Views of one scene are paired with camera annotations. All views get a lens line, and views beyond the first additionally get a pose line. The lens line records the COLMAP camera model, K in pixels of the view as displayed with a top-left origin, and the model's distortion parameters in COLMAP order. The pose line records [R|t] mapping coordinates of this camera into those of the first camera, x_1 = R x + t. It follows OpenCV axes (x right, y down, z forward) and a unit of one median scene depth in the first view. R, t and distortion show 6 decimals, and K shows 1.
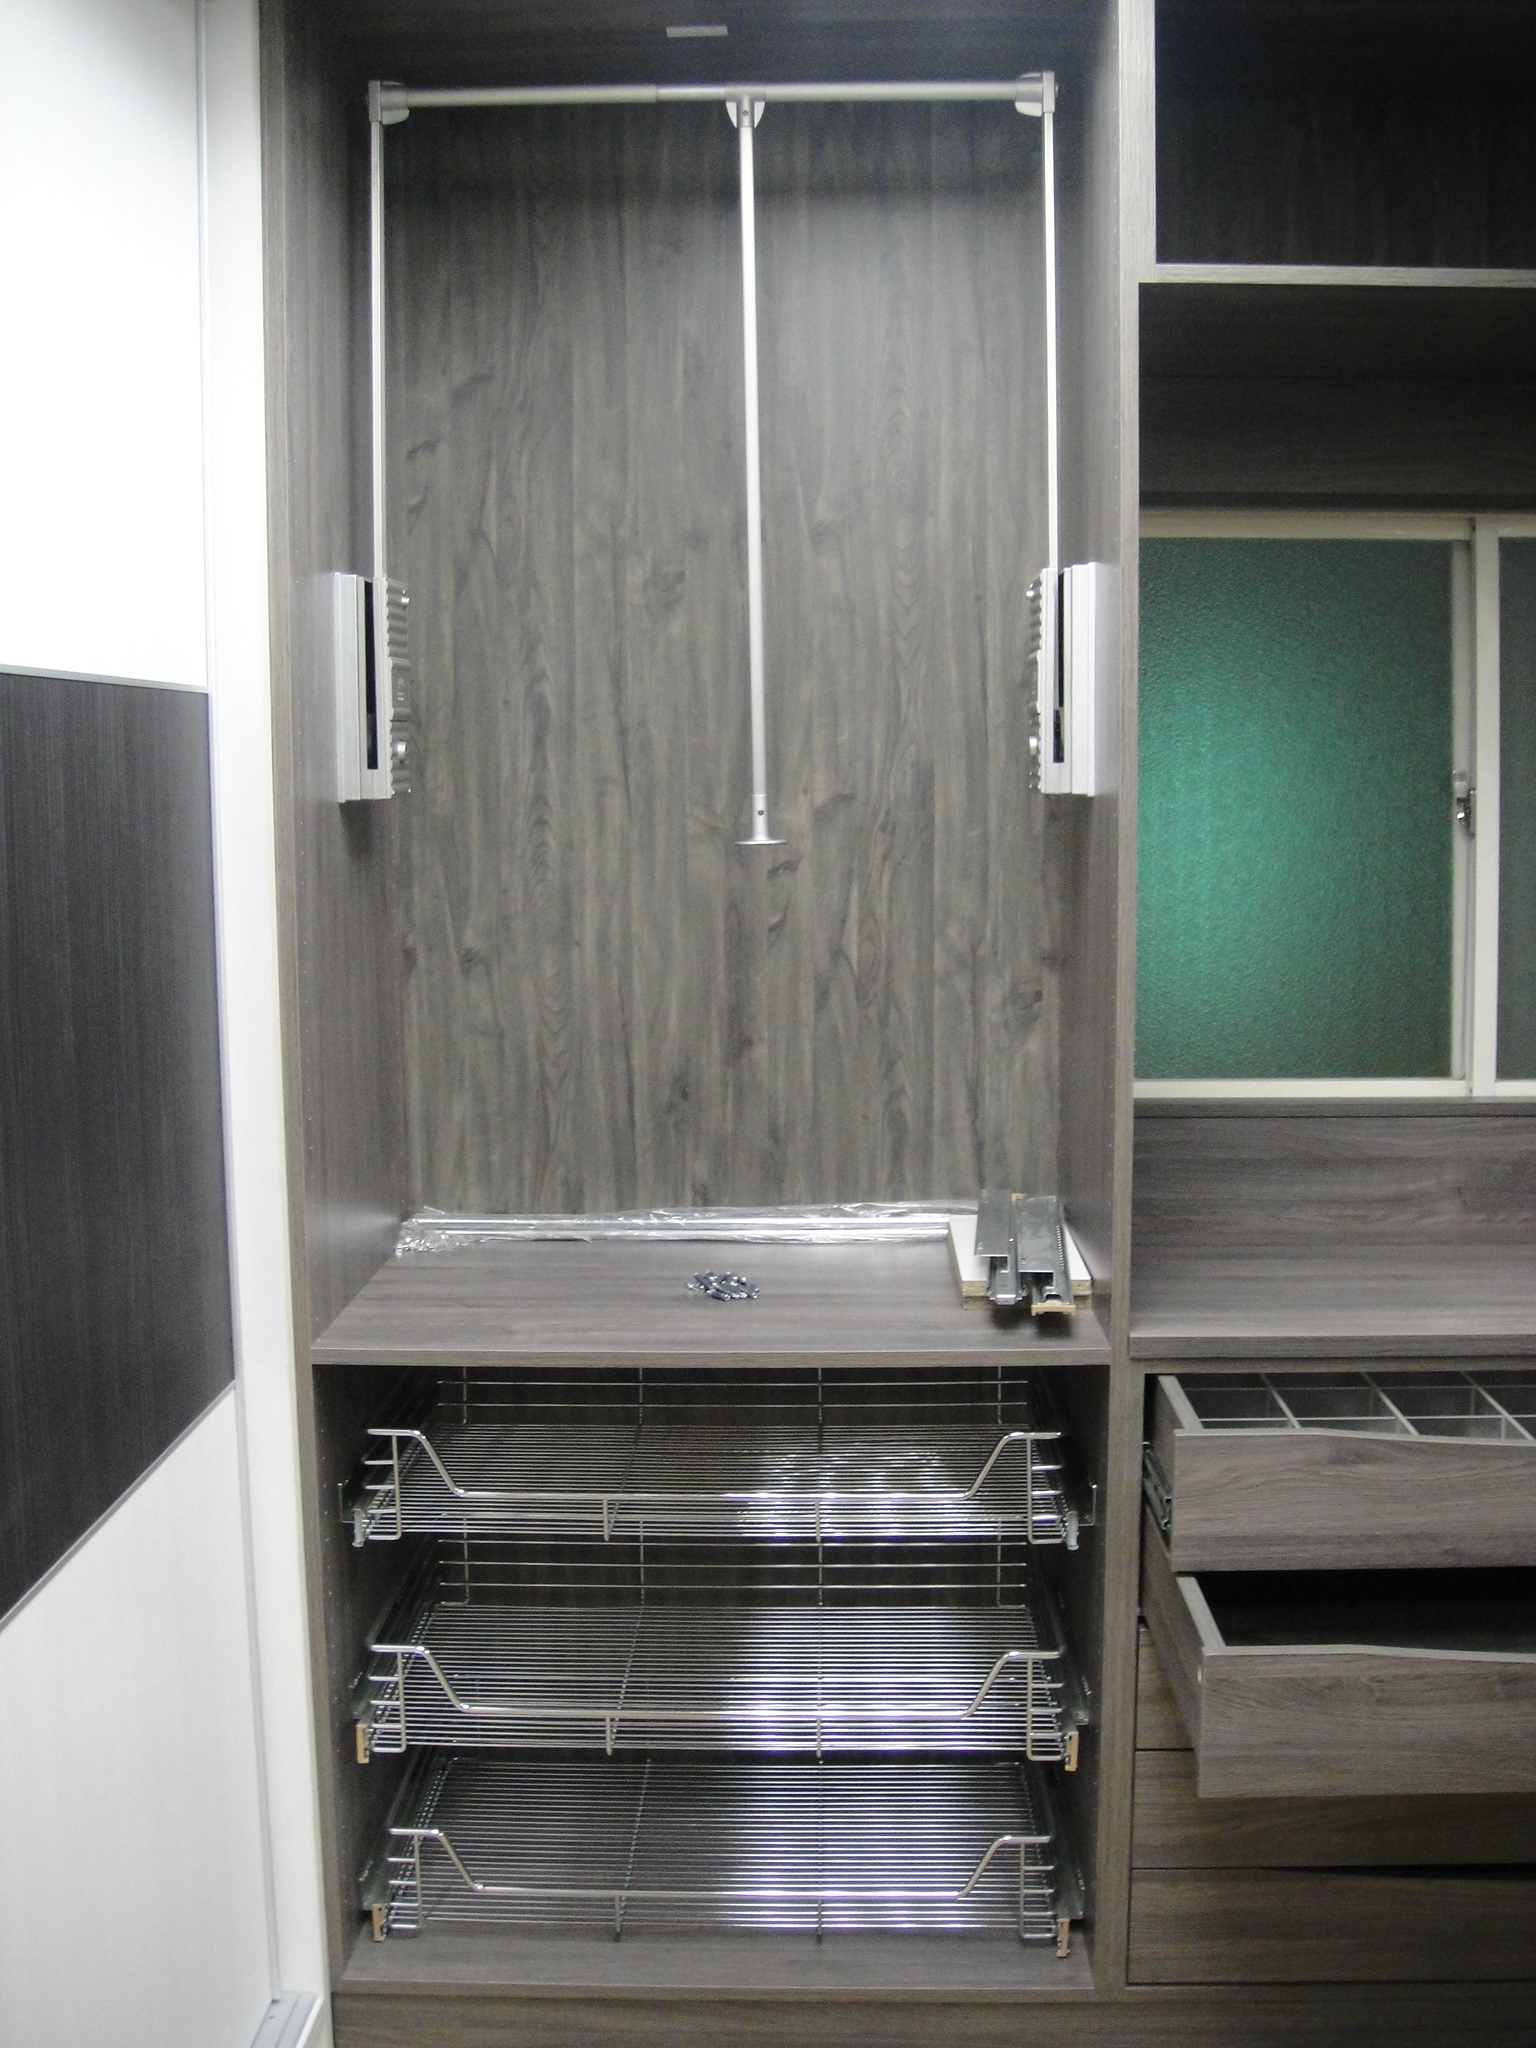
lens RADIAL K [[2102.6, 0, 771.1], [0, 2102.6, 1021.8], [0, 0, 1]] dist [-0.103820, 0.000000]
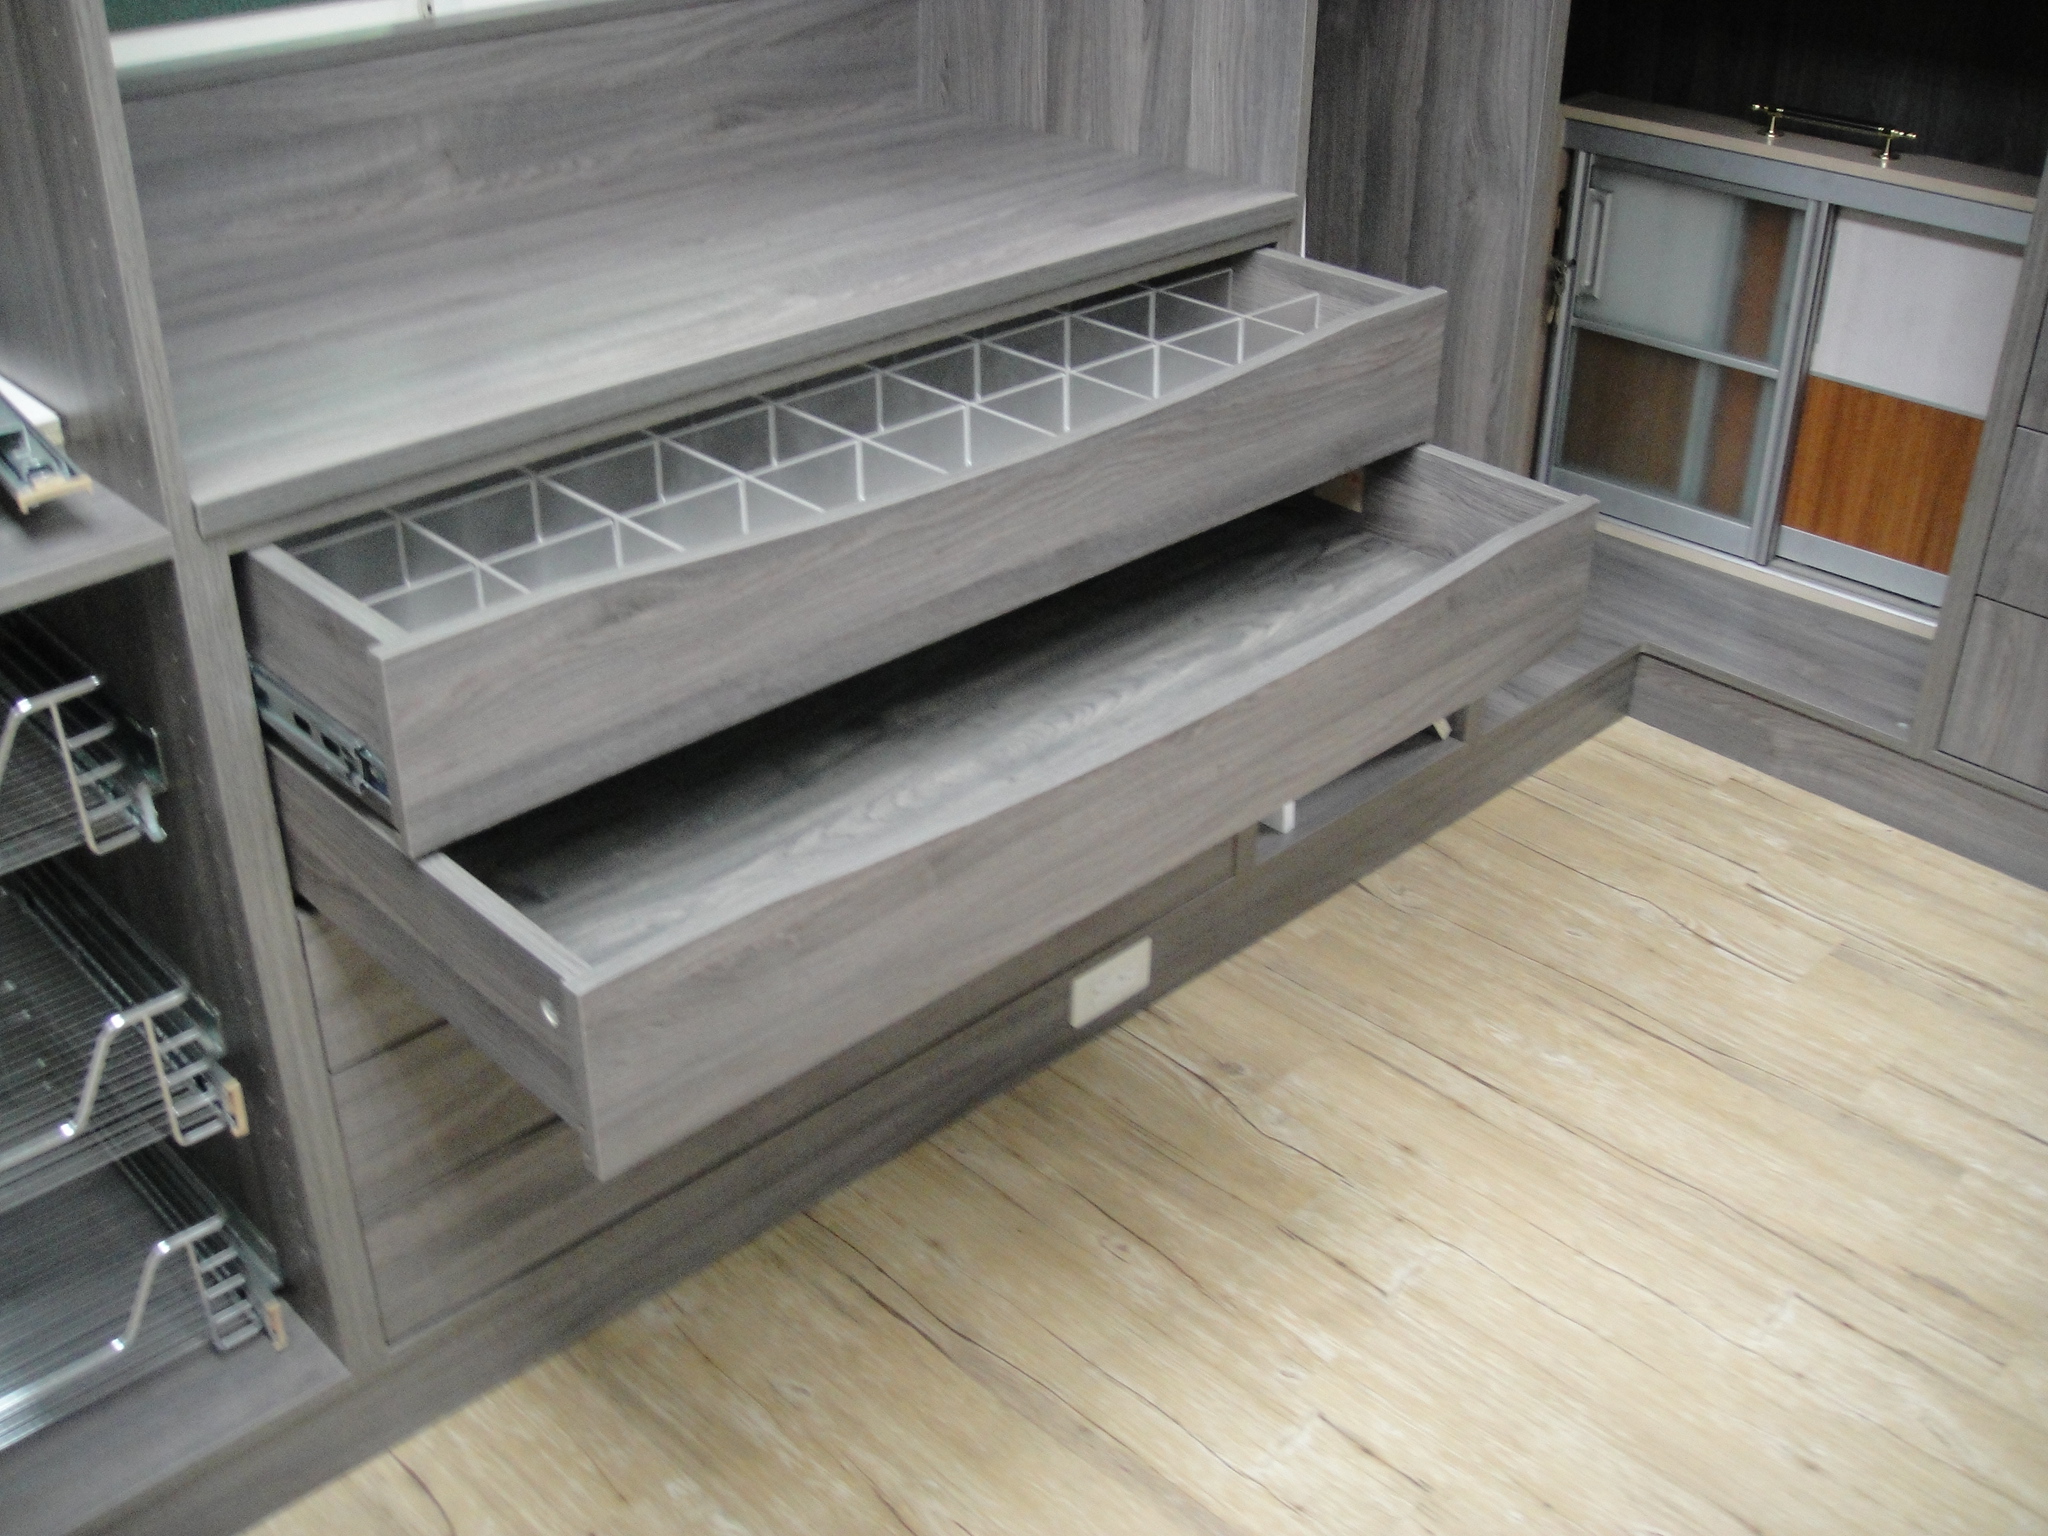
lens RADIAL K [[2102.6, 0, 1018.2], [0, 2102.6, 777.8], [0, 0, 1]] dist [-0.103820, 0.000000]
pose [[0.706316, -0.345756, 0.617714, -0.053973], [0.075478, 0.904414, 0.419927, -0.010213], [-0.703862, -0.249977, 0.664898, 0.400566]]
